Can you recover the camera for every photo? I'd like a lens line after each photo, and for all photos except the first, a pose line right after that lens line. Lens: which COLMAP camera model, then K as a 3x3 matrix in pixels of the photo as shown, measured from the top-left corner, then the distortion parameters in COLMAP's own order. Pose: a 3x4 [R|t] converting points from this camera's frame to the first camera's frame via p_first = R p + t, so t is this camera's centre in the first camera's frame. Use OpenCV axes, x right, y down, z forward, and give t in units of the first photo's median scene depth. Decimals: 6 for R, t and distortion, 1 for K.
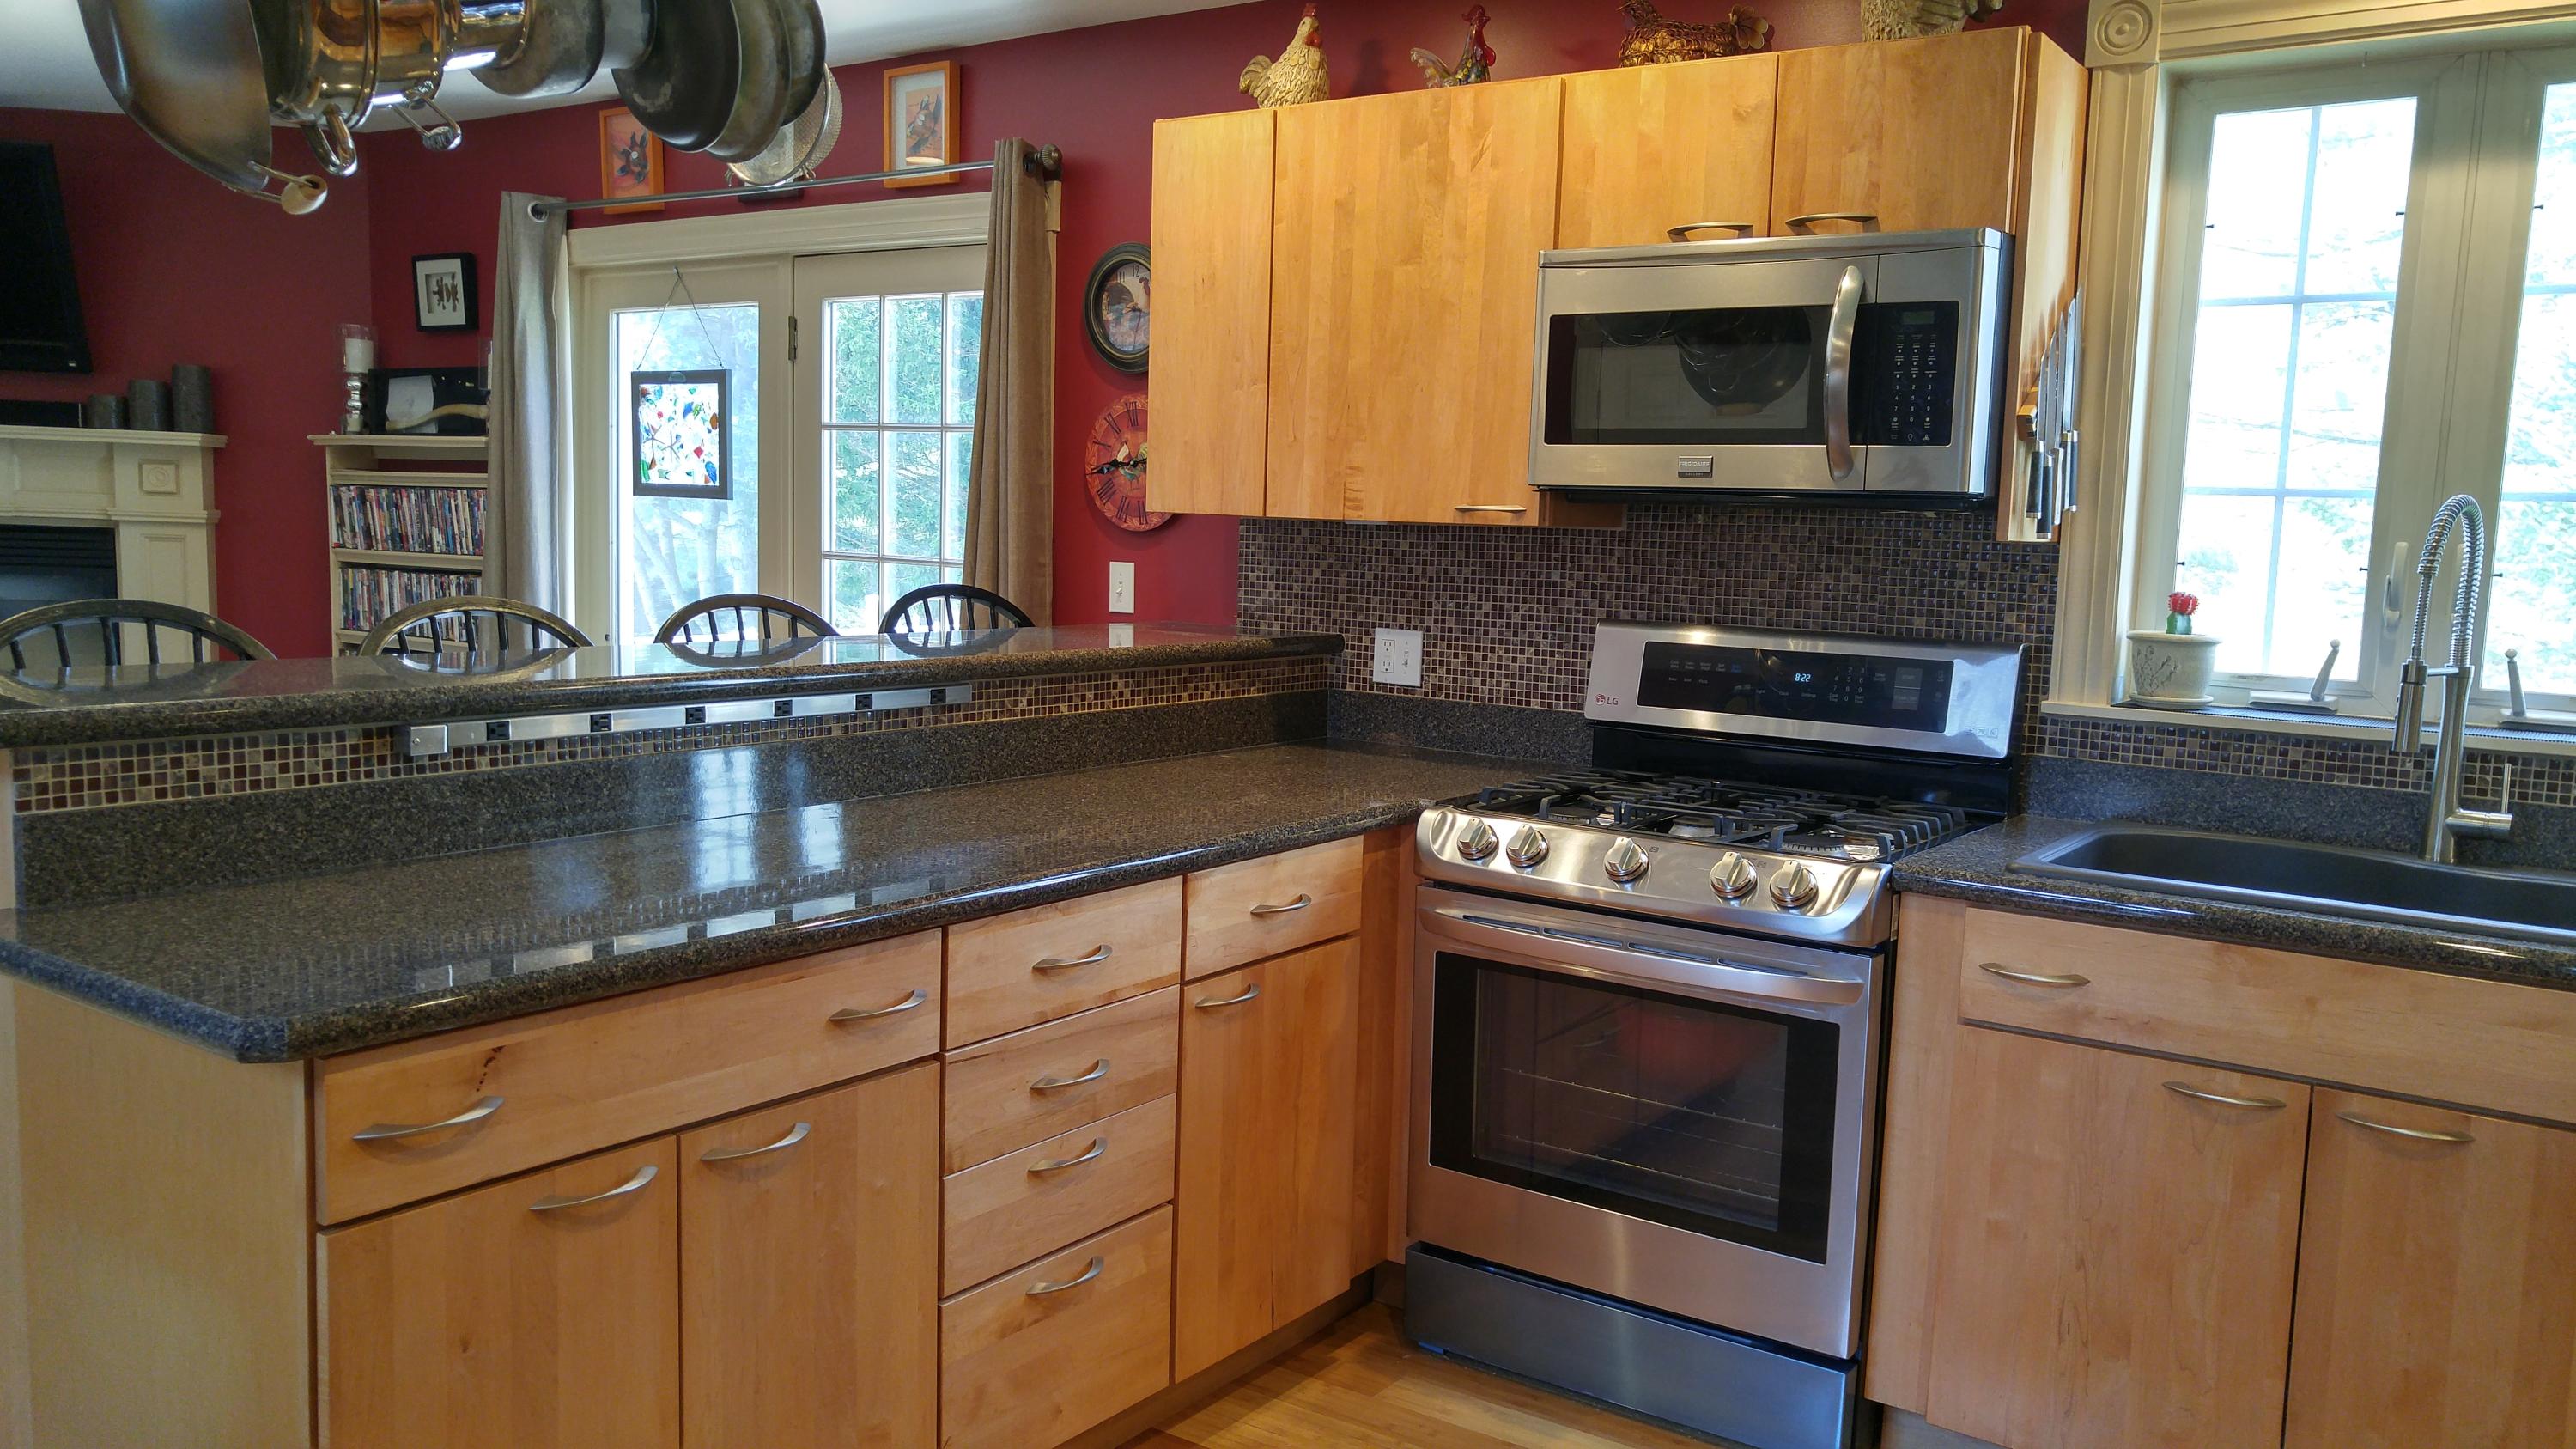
lens RADIAL K [[1951.6, 0, 1312.7], [0, 1951.6, 736.4], [0, 0, 1]] dist [0.145337, -0.363639]
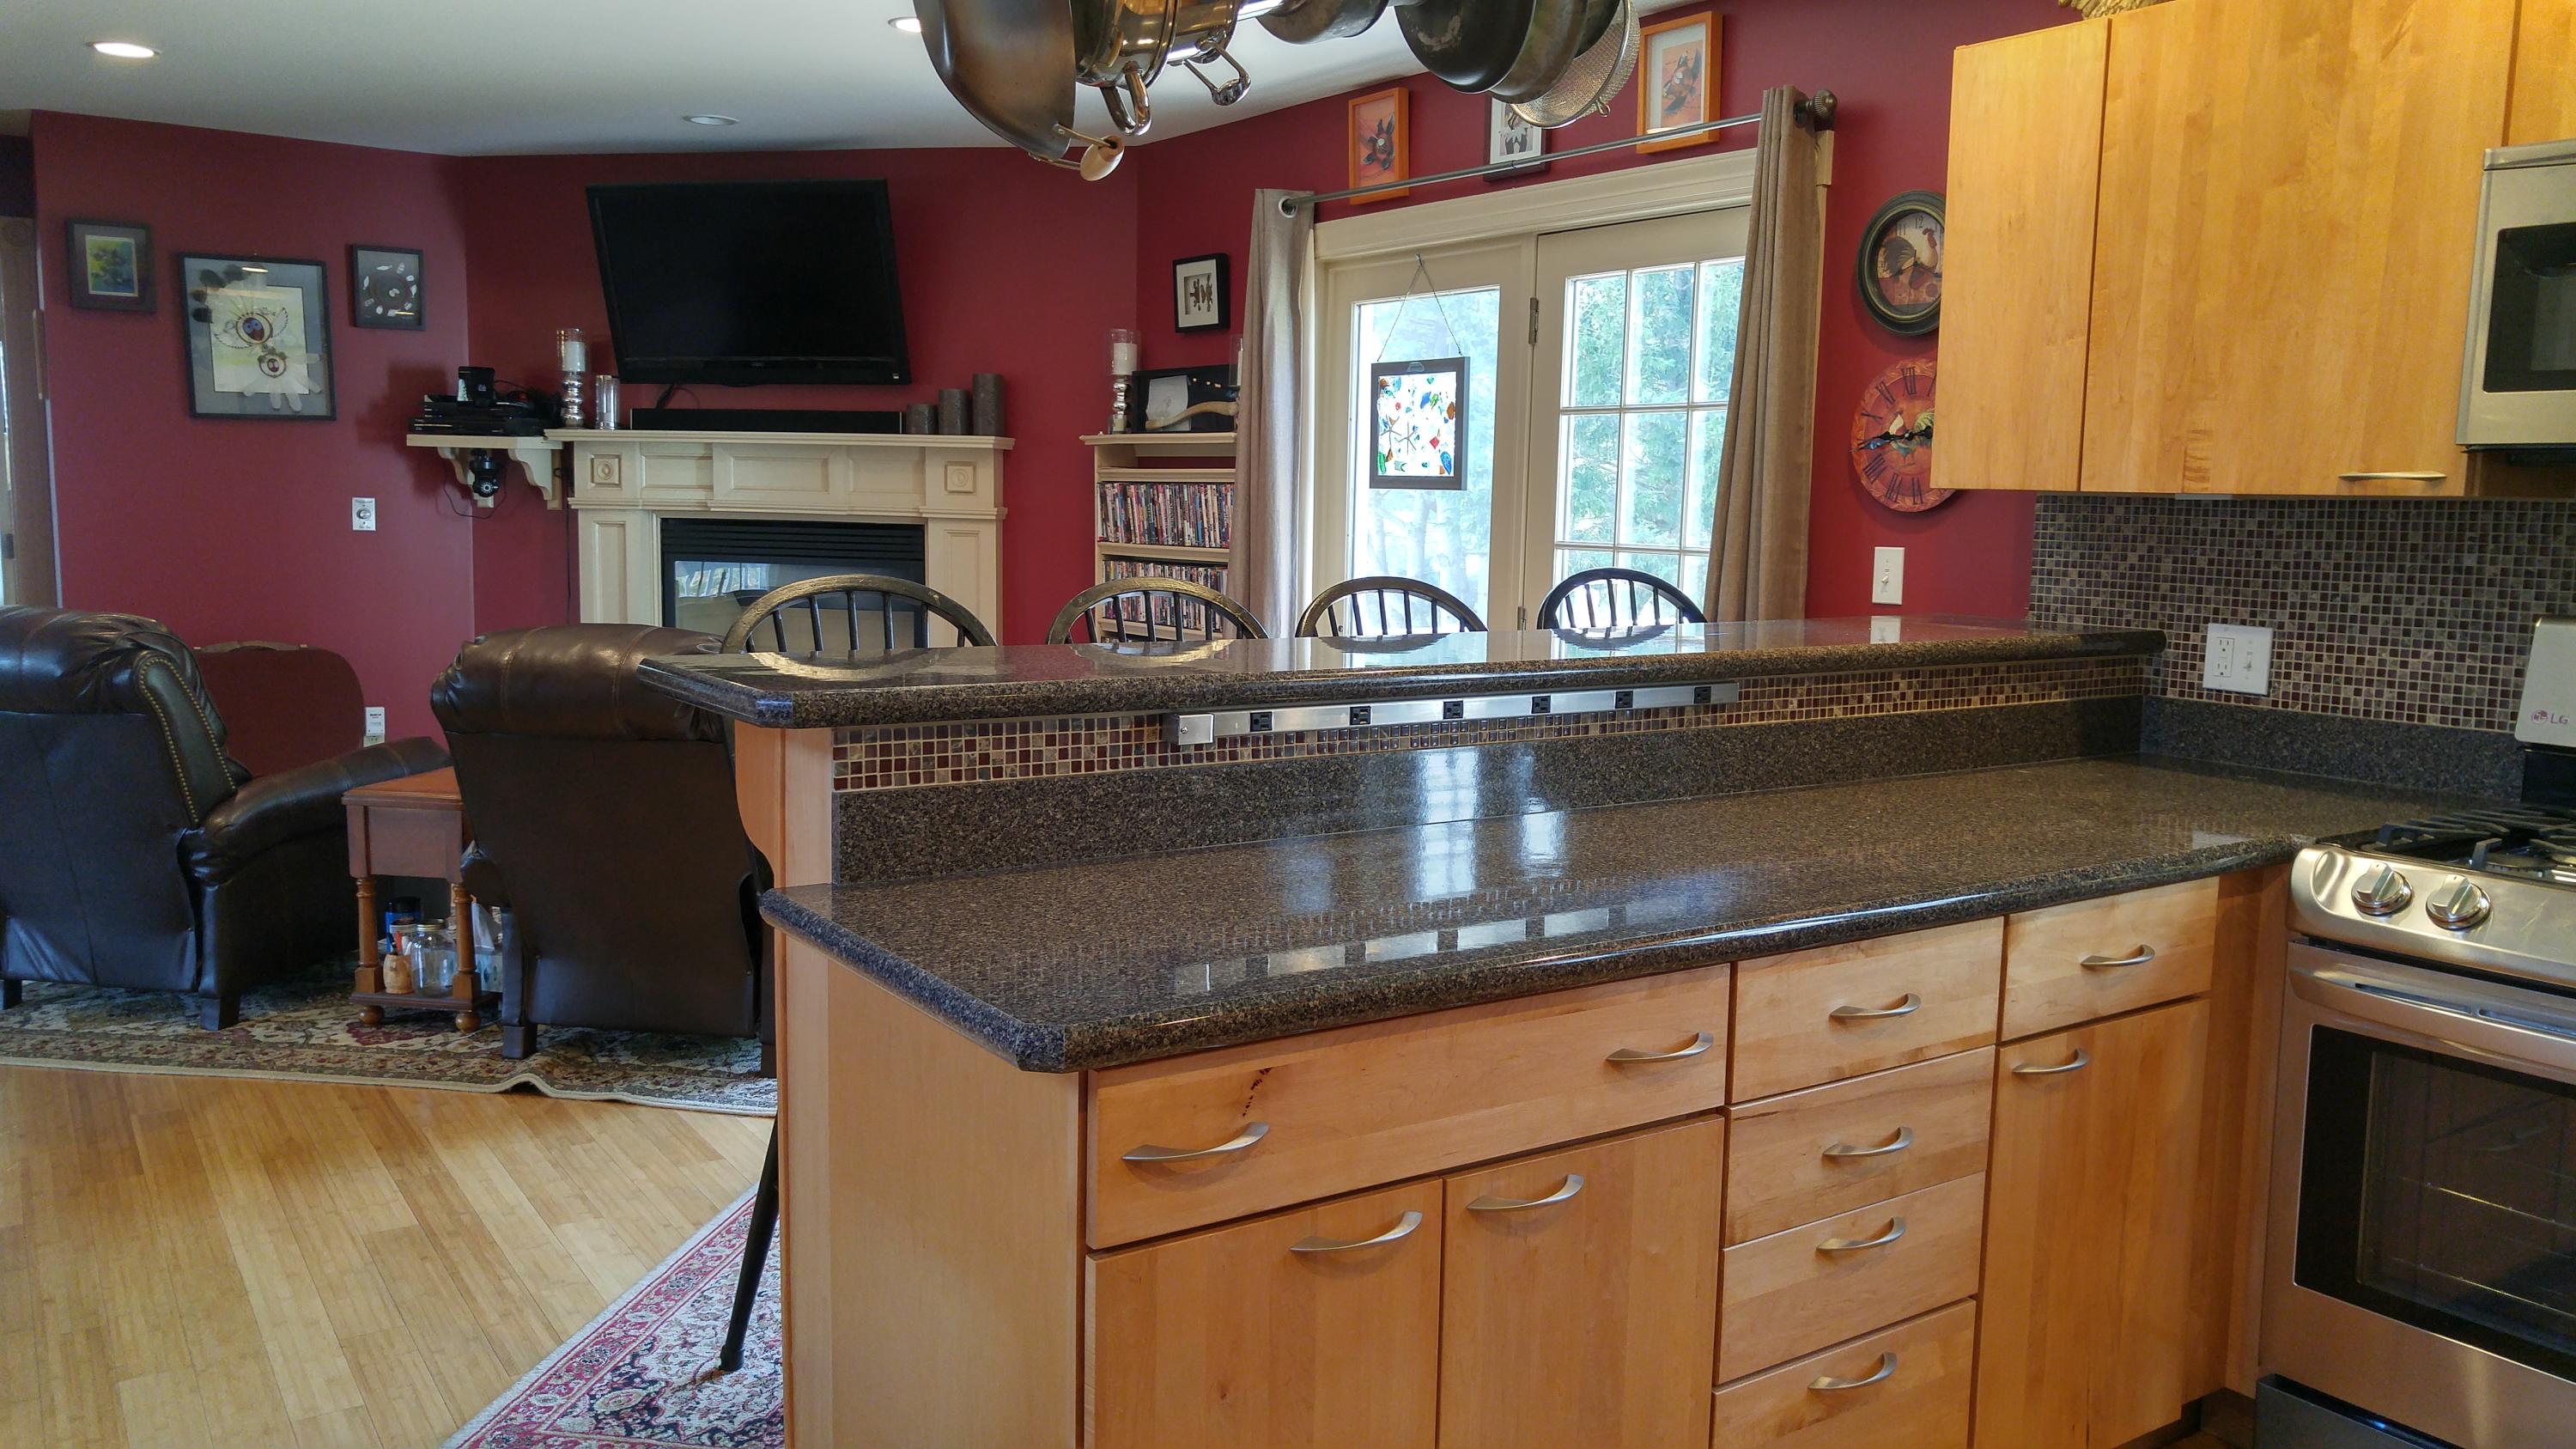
lens RADIAL K [[1951.6, 0, 1312.7], [0, 1951.6, 736.4], [0, 0, 1]] dist [0.145337, -0.363639]
pose [[0.940986, 0.029545, -0.337154, -0.048294], [-0.028943, 0.999558, 0.006814, -0.001983], [0.337207, 0.003346, 0.941425, 0.080892]]
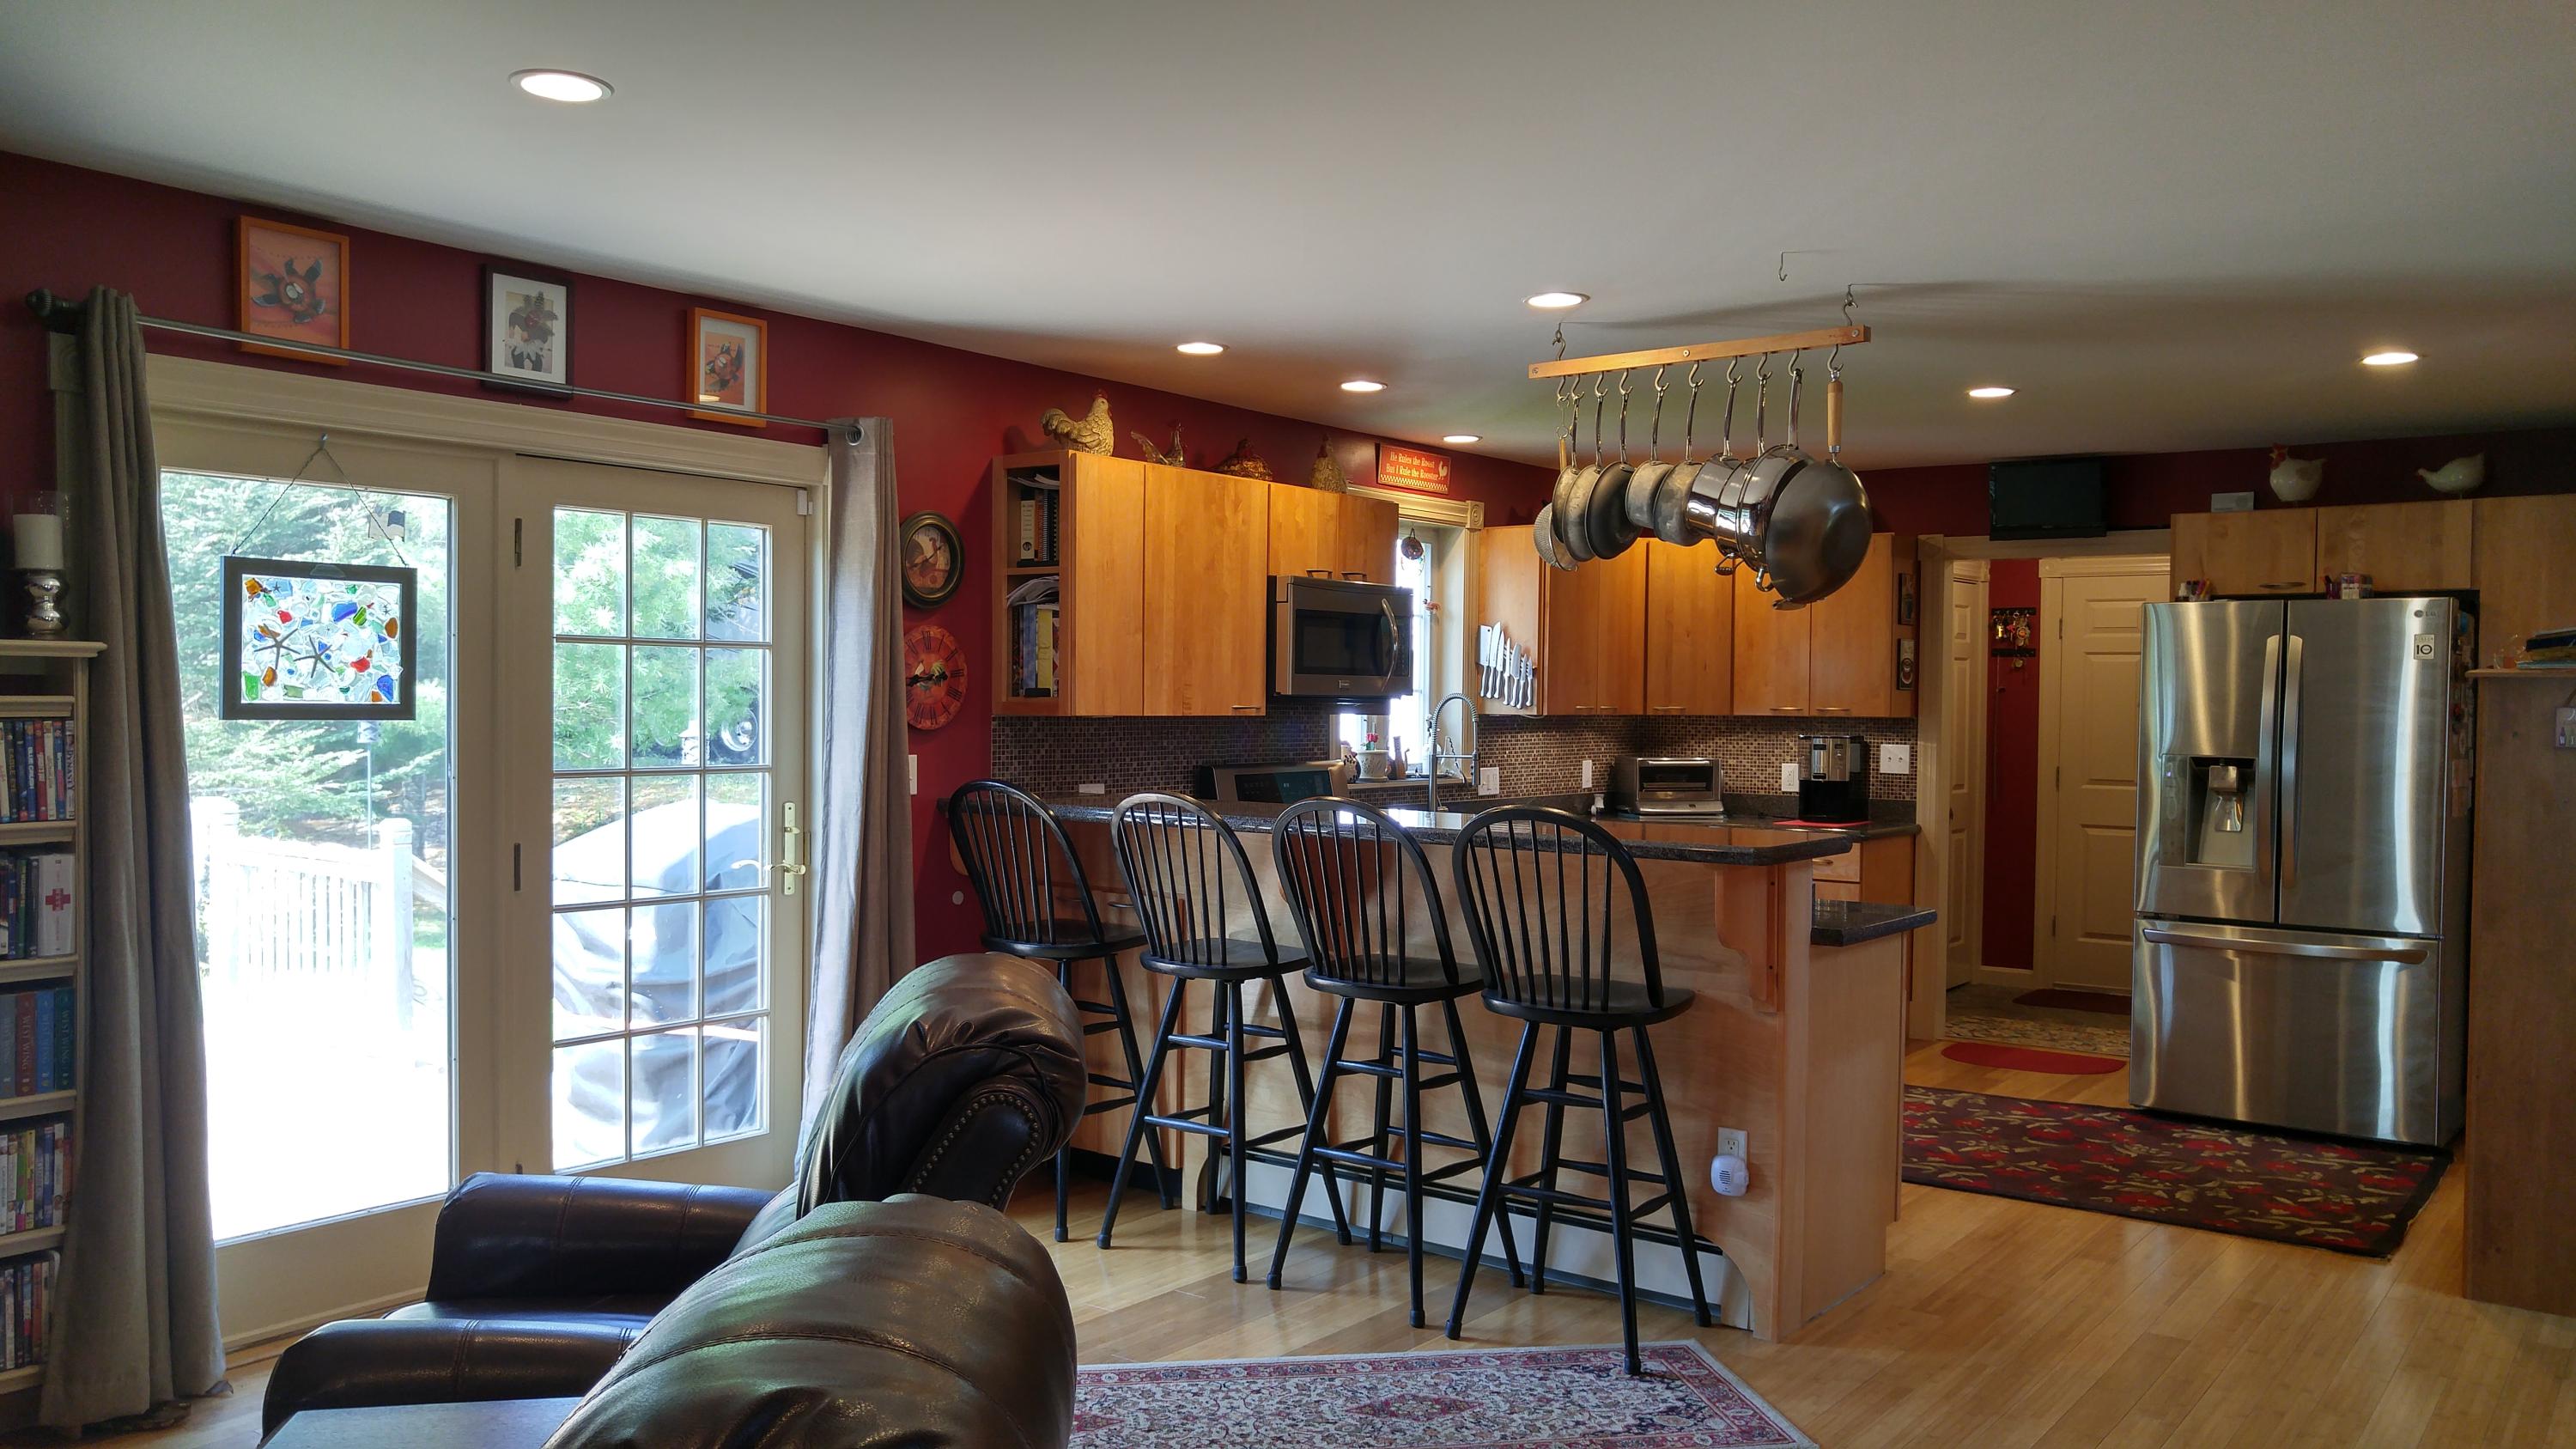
lens RADIAL K [[1951.6, 0, 1312.7], [0, 1951.6, 736.4], [0, 0, 1]] dist [0.145337, -0.363639]
pose [[0.020328, -0.049242, 0.998580, -1.656287], [0.104953, 0.993373, 0.046849, -0.164615], [-0.994269, 0.103852, 0.025362, 0.878608]]
